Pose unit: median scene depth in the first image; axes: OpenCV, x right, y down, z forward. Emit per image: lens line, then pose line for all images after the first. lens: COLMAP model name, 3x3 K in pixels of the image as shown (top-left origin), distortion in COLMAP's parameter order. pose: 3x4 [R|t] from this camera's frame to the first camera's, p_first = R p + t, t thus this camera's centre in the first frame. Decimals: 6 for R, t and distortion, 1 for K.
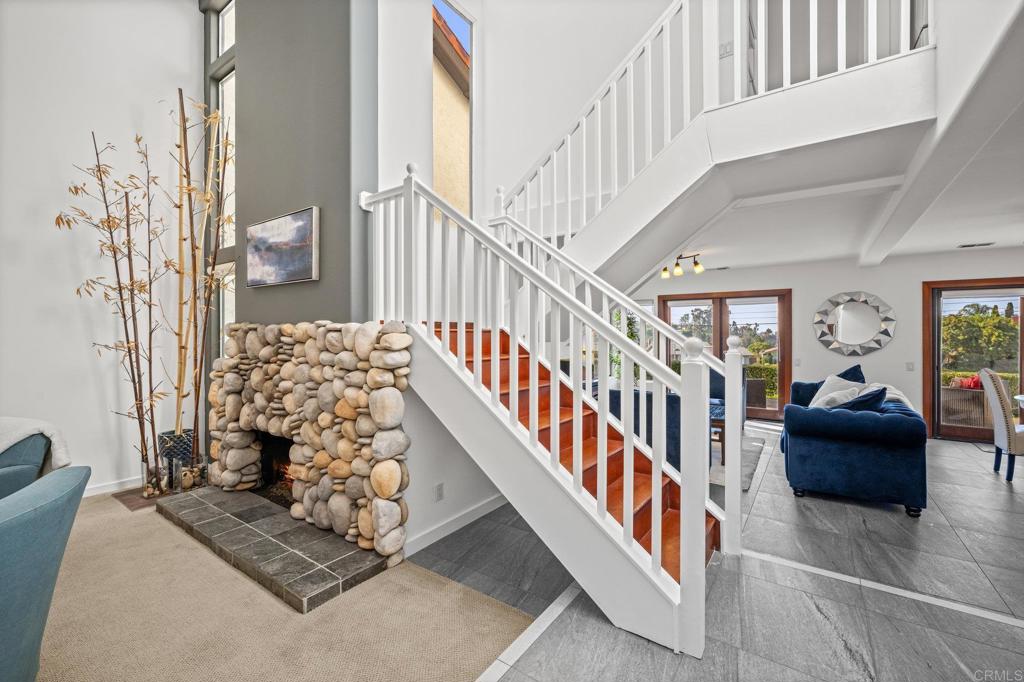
lens RADIAL K [[436.6, 0, 503.4], [0, 436.6, 330.9], [0, 0, 1]] dist [0.001153, 0.000252]
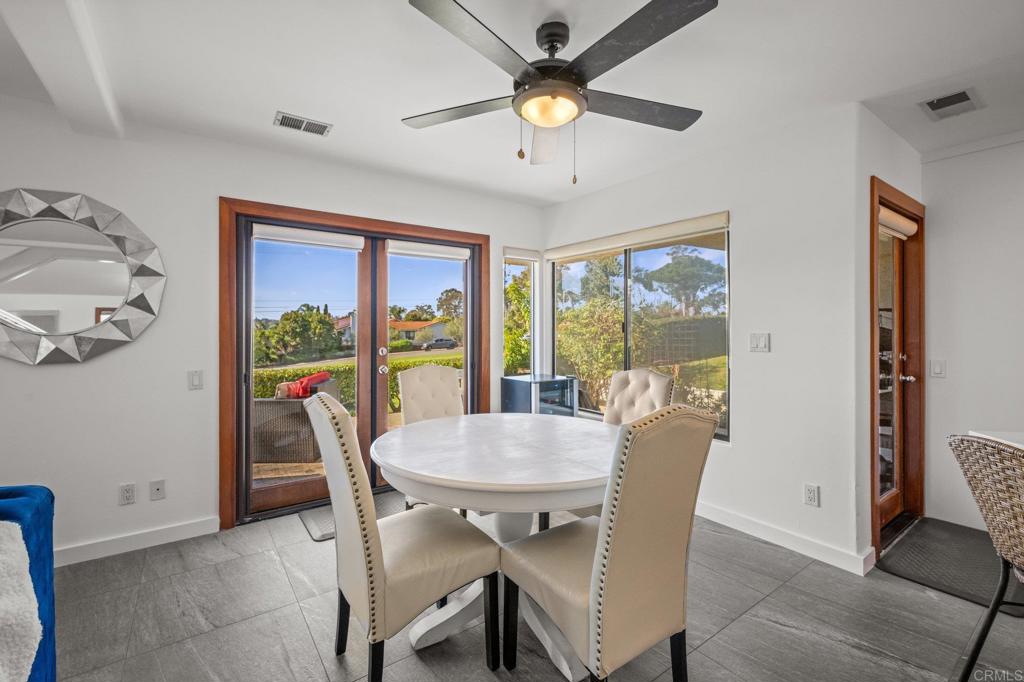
lens RADIAL K [[436.6, 0, 503.4], [0, 436.6, 330.9], [0, 0, 1]] dist [0.001153, 0.000252]
pose [[0.318953, -0.006089, 0.947751, 0.576038], [-0.006883, 0.999938, 0.008741, 0.023208], [-0.947746, -0.009311, 0.318891, 0.528918]]
